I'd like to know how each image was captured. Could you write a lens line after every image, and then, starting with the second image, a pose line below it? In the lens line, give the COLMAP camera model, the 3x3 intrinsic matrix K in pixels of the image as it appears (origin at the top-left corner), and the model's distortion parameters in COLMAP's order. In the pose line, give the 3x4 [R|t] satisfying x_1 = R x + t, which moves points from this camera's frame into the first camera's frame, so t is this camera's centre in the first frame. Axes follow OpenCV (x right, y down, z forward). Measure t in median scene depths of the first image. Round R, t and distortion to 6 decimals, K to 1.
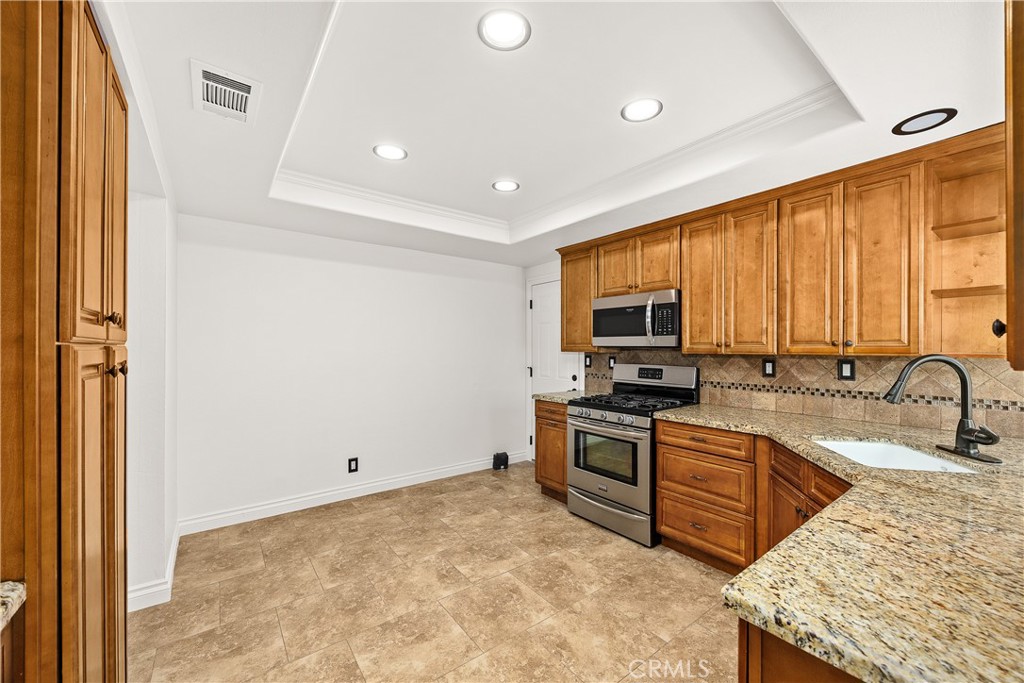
lens RADIAL K [[399.6, 0, 512.5], [0, 399.6, 335.6], [0, 0, 1]] dist [-0.001653, -0.000084]
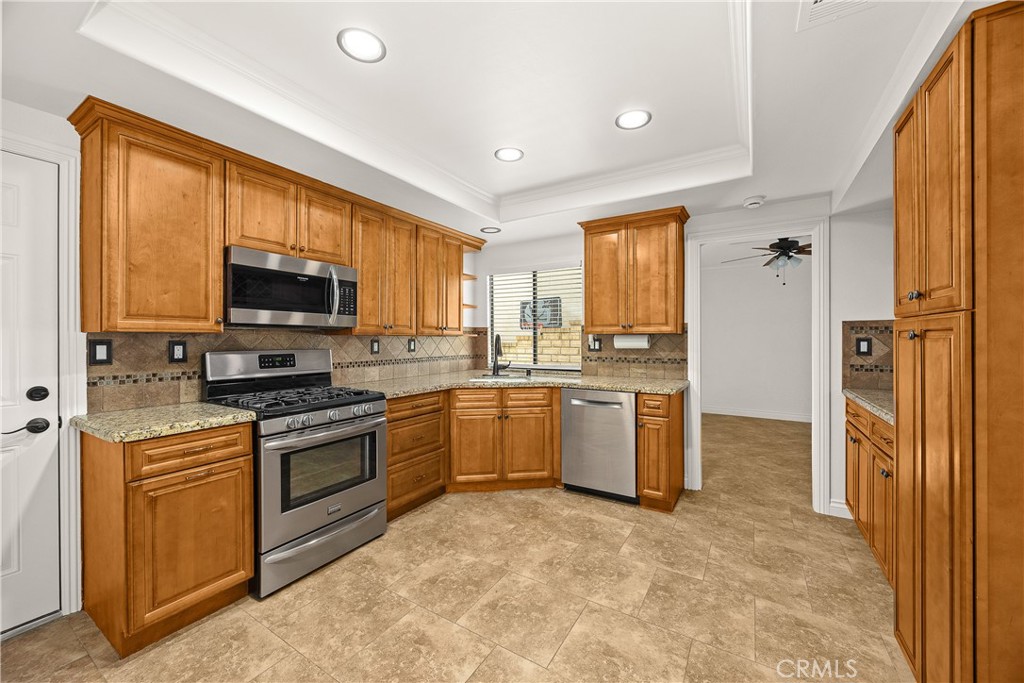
lens RADIAL K [[399.6, 0, 512.5], [0, 399.6, 335.6], [0, 0, 1]] dist [-0.001653, -0.000084]
pose [[-0.380328, 0.004356, 0.924841, -0.647787], [-0.031359, 0.999353, -0.017603, 0.053381], [-0.924320, -0.035697, -0.379946, 1.043343]]
